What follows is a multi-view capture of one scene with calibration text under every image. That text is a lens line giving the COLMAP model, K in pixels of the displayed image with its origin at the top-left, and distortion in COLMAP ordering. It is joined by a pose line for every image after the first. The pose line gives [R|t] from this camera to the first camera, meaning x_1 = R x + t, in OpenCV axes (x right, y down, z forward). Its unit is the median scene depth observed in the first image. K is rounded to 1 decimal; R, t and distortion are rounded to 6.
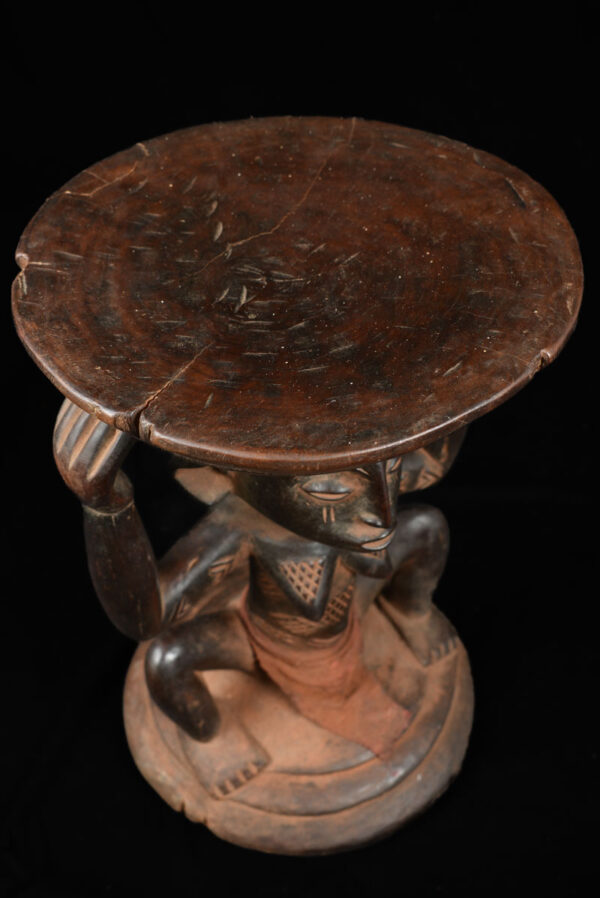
lens RADIAL K [[1098.8, 0, 296.8], [0, 1098.8, 448.0], [0, 0, 1]] dist [-0.056053, 0.000000]
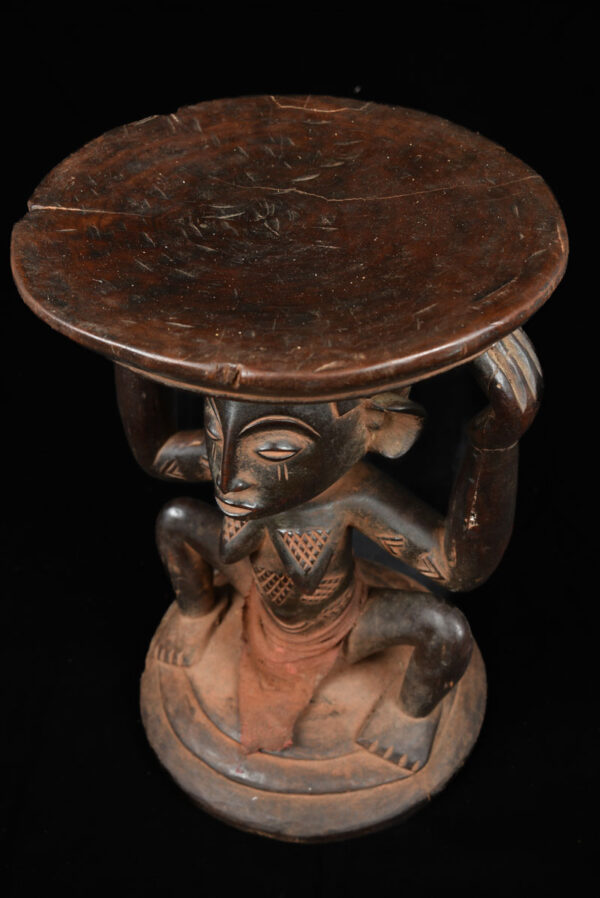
lens RADIAL K [[1082.7, 0, 300.4], [0, 1082.7, 450.6], [0, 0, 1]] dist [-0.050726, 0.000000]
pose [[0.455410, 0.593140, -0.663918, 0.702542], [-0.621476, 0.745775, 0.239973, -0.223650], [0.637471, 0.303323, 0.708255, 0.300319]]
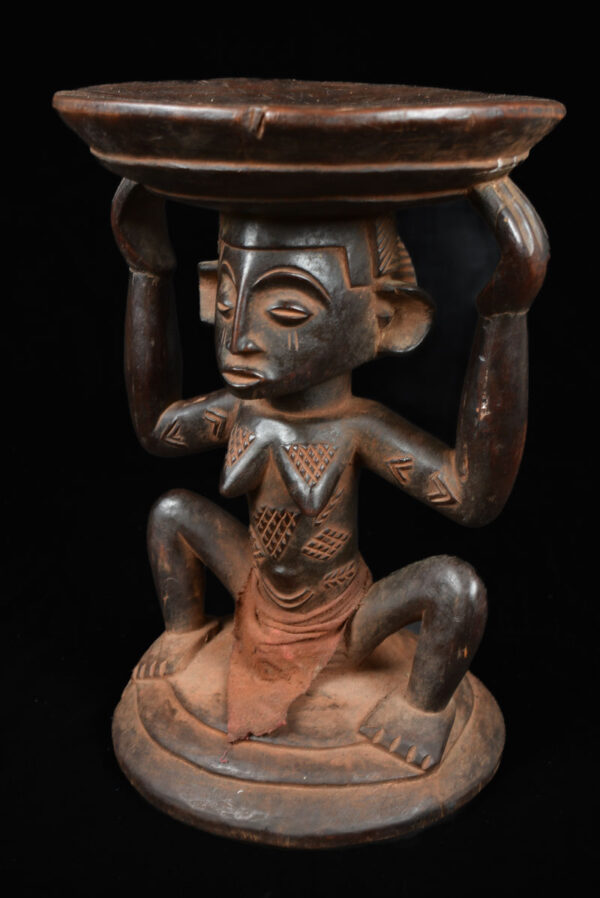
lens RADIAL K [[1169.8, 0, 303.2], [0, 1169.8, 448.8], [0, 0, 1]] dist [-0.046397, 0.000000]
pose [[0.448668, 0.313843, -0.836779, 0.962018], [-0.649831, 0.757347, -0.064378, 0.153772], [0.613528, 0.572649, 0.543743, 0.469391]]
